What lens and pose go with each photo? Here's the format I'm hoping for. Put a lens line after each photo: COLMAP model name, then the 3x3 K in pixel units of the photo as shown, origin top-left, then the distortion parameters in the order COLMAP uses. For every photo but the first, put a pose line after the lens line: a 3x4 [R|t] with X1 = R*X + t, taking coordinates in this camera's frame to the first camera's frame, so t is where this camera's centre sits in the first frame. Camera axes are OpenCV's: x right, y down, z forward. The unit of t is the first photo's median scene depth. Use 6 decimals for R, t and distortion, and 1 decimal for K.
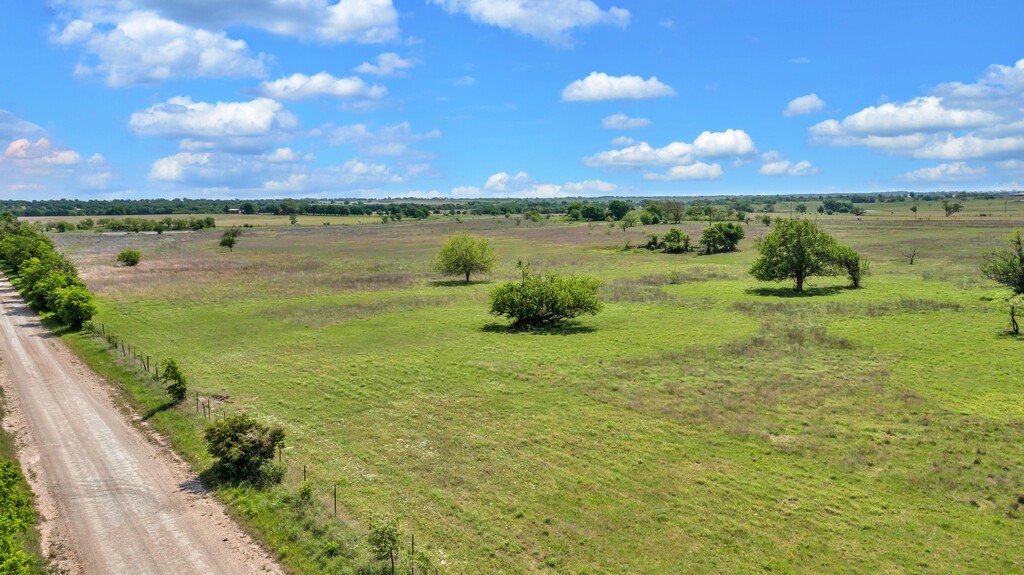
lens RADIAL K [[2303.3, 0, 506.0], [0, 2303.3, 297.4], [0, 0, 1]] dist [-0.002451, 0.000000]
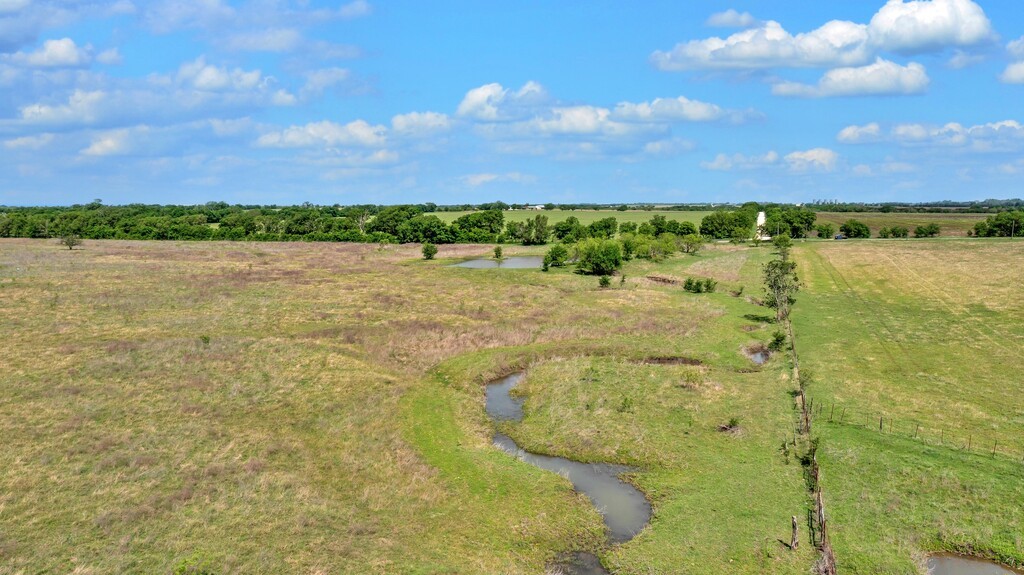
lens RADIAL K [[2303.3, 0, 512.8], [0, 2303.3, 292.6], [0, 0, 1]] dist [-0.002451, 0.000000]
pose [[0.999964, -0.008465, 0.000477, 0.002249], [0.008458, 0.999878, 0.013124, -0.015047], [-0.000588, -0.013119, 0.999914, 0.494538]]
